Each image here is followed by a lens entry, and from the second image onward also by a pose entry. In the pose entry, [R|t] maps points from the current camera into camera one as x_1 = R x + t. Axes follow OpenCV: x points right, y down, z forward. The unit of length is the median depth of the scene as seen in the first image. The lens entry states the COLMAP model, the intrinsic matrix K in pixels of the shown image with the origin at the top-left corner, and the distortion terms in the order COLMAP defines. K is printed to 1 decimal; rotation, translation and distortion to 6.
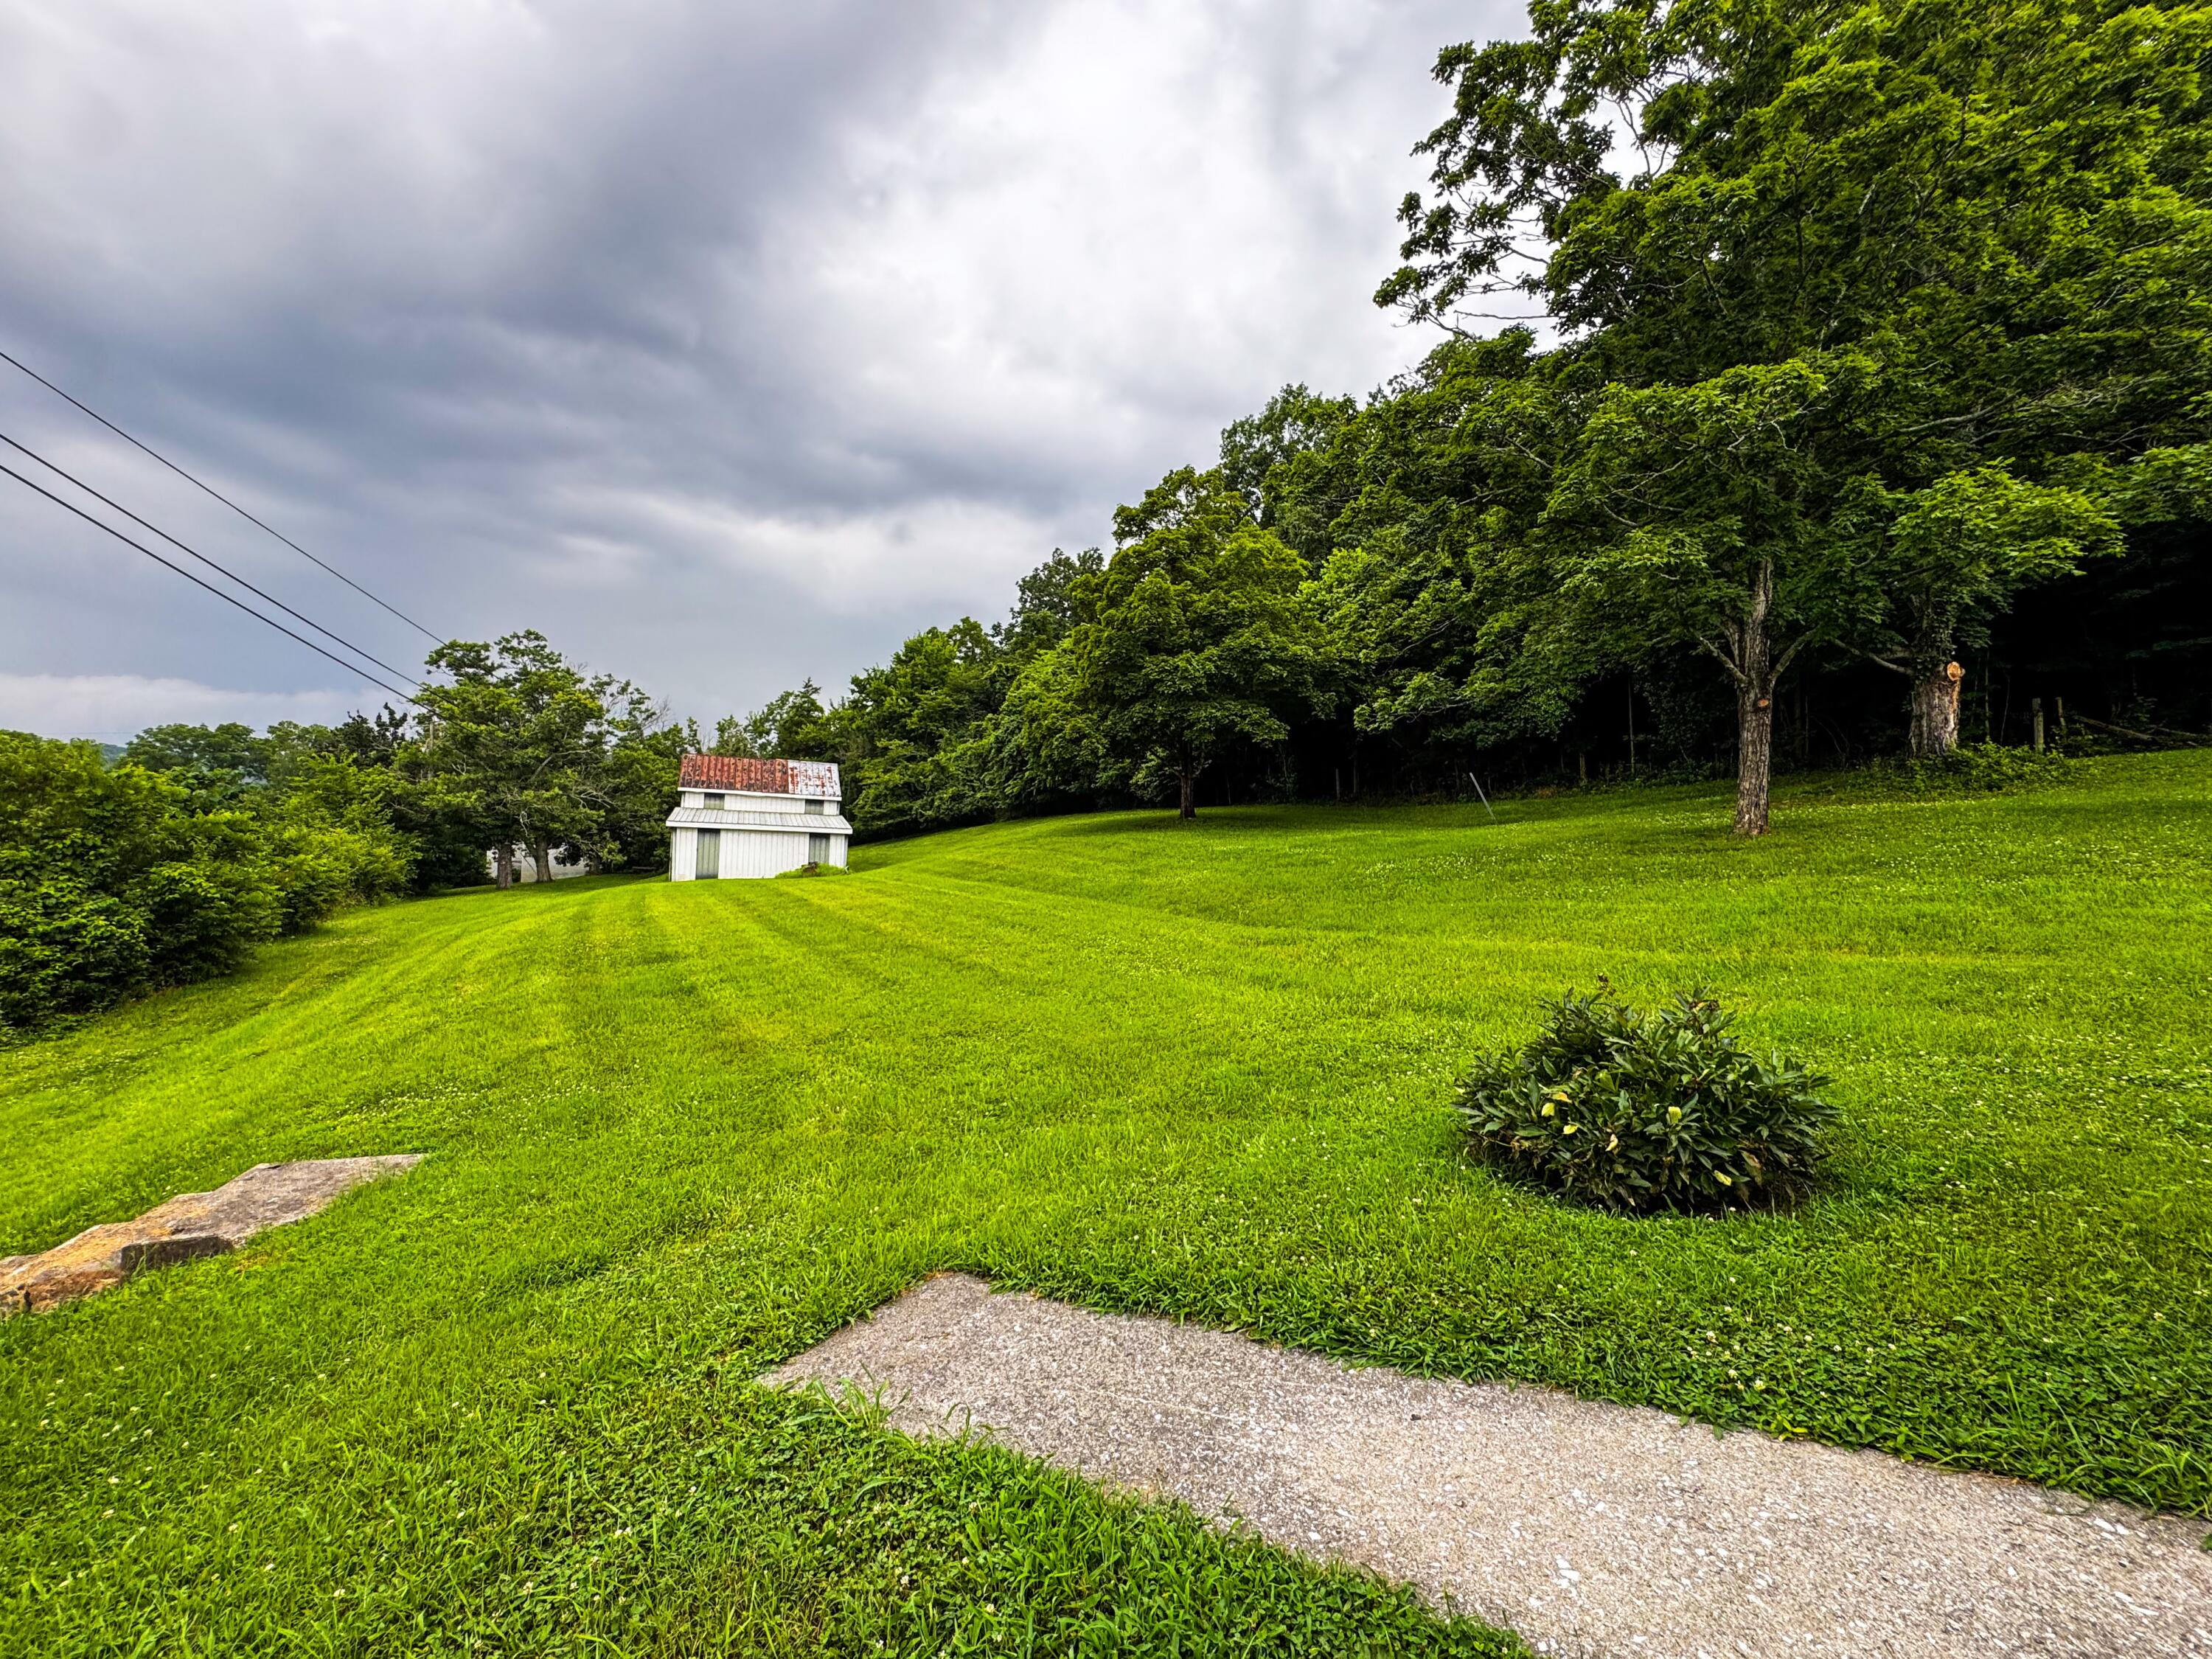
lens RADIAL K [[911.1, 0, 1112.9], [0, 911.1, 811.4], [0, 0, 1]] dist [-0.004464, 0.001022]
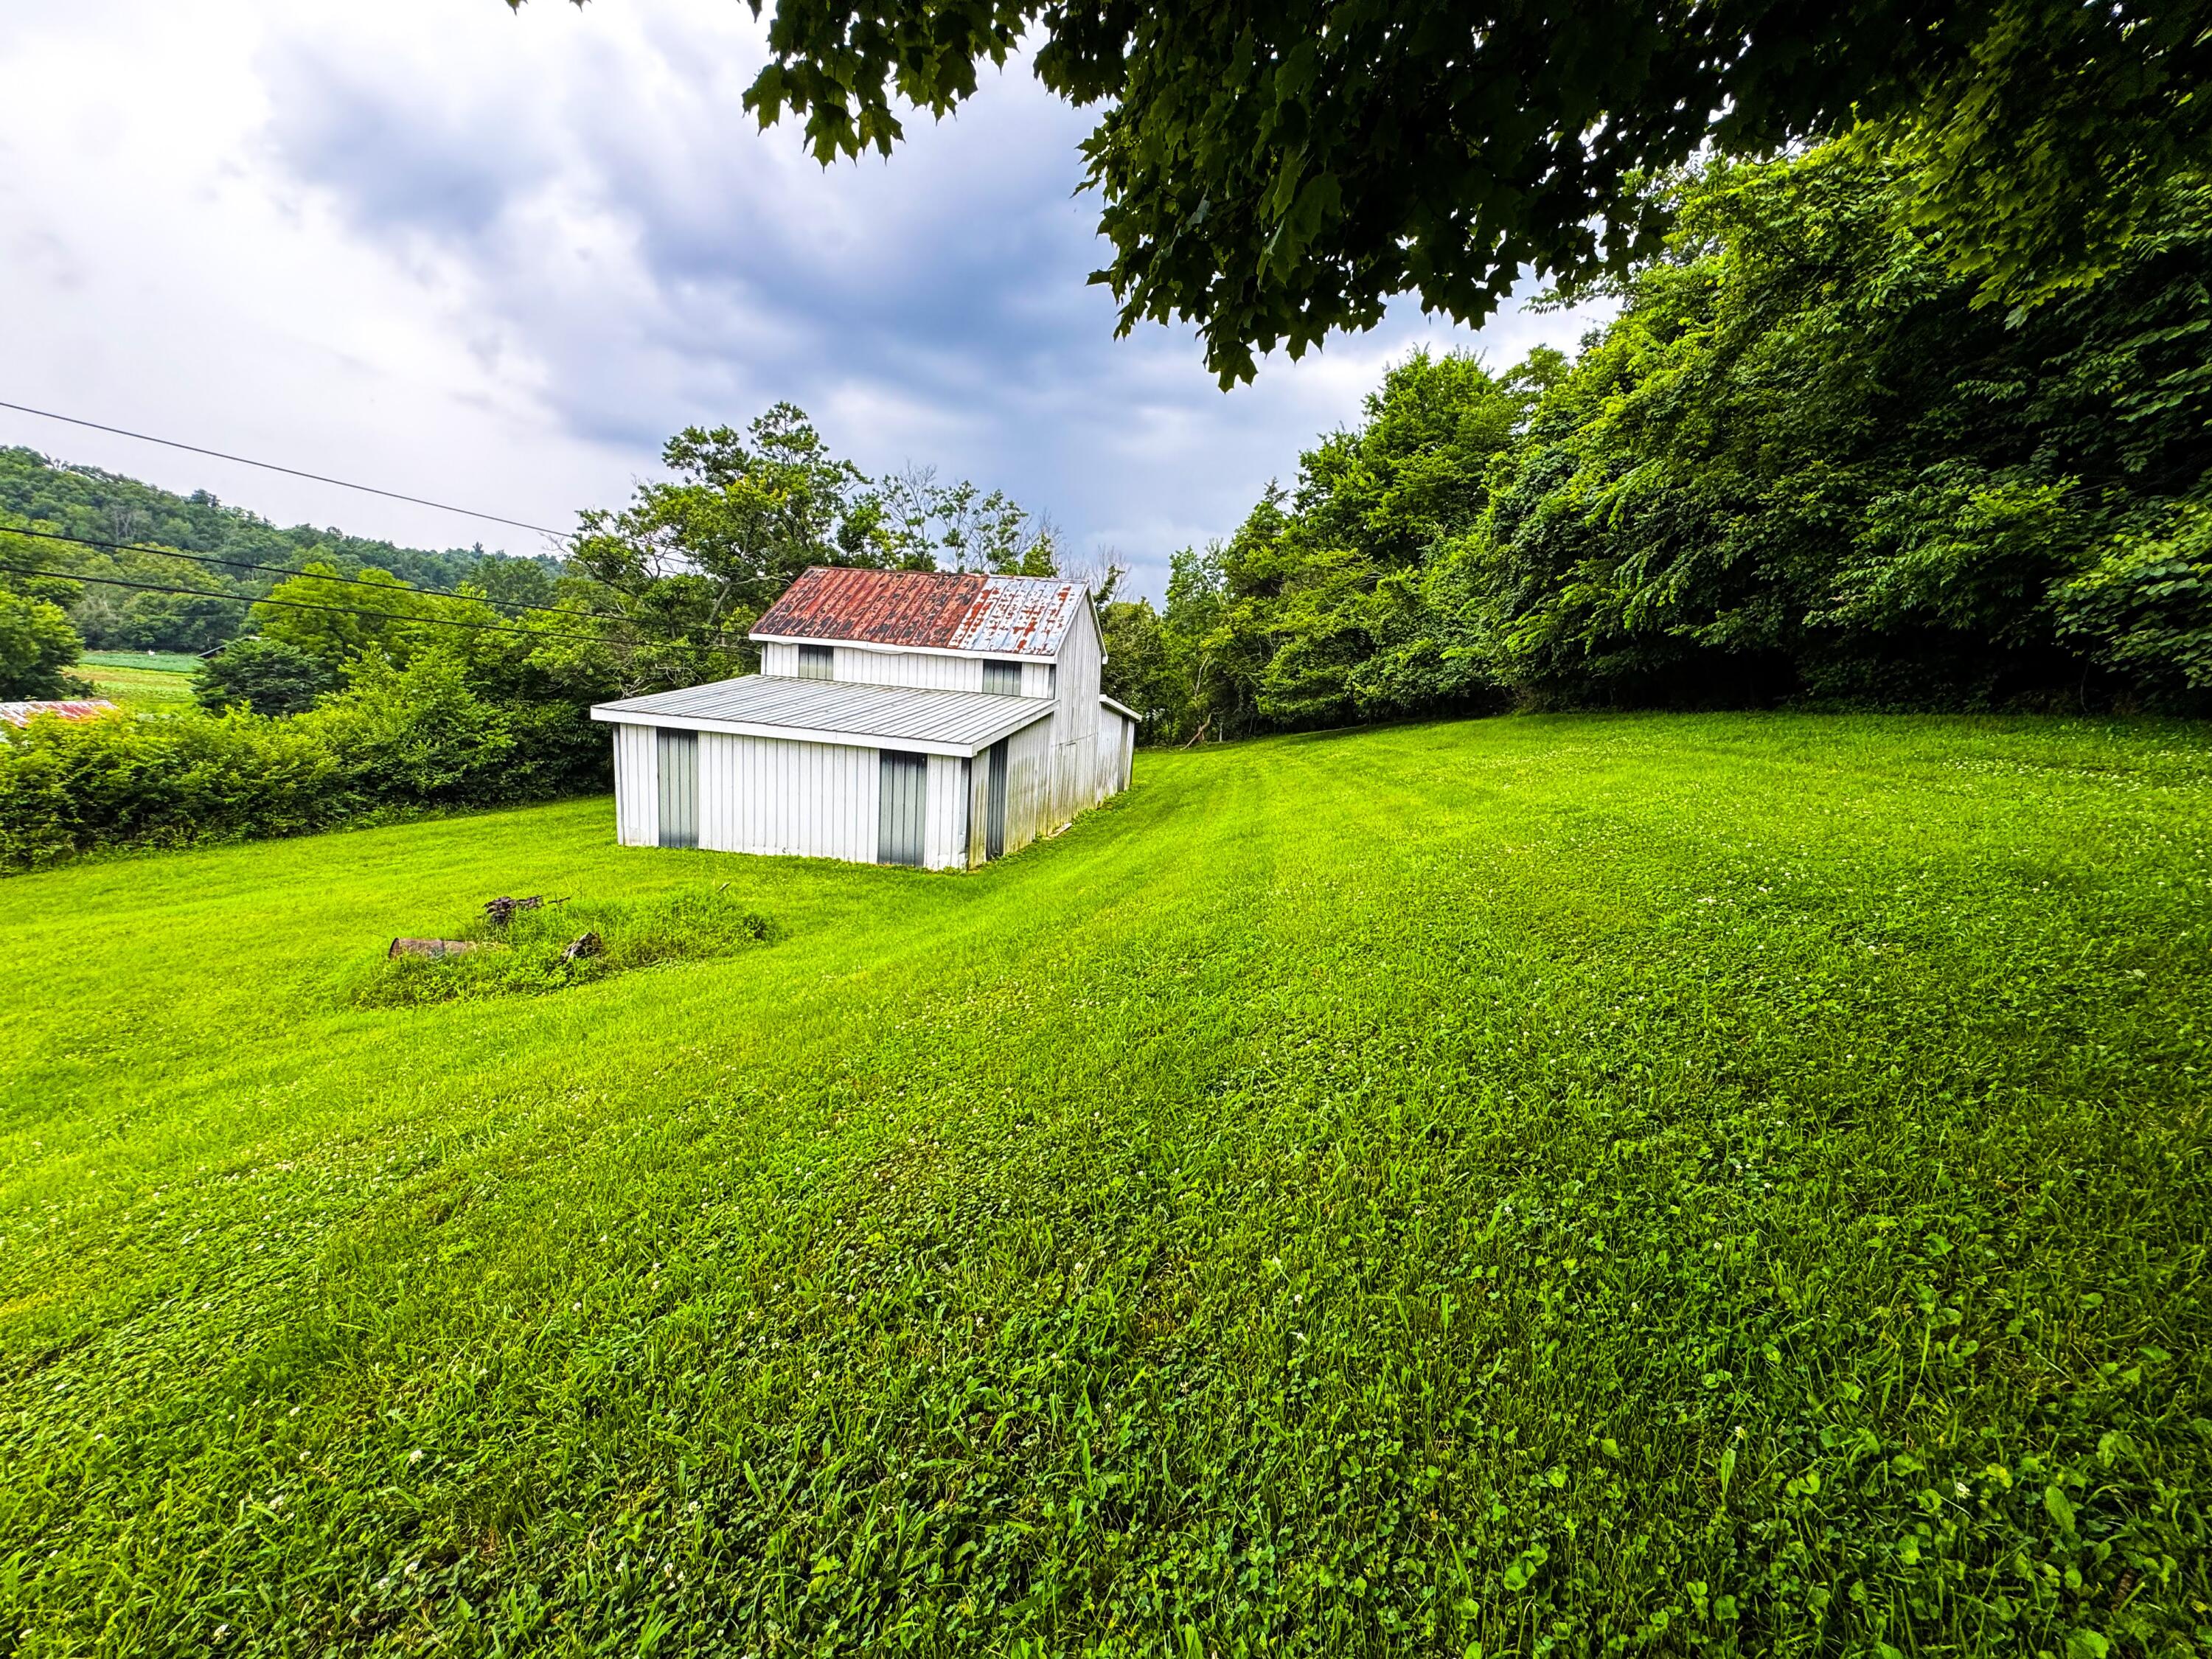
lens RADIAL K [[911.1, 0, 1096.3], [0, 911.1, 823.6], [0, 0, 1]] dist [-0.004464, 0.001022]
pose [[0.803619, 0.114079, -0.584109, -0.020513], [-0.017263, 0.985512, 0.168723, -0.007782], [0.594894, -0.125506, 0.793946, 0.490060]]
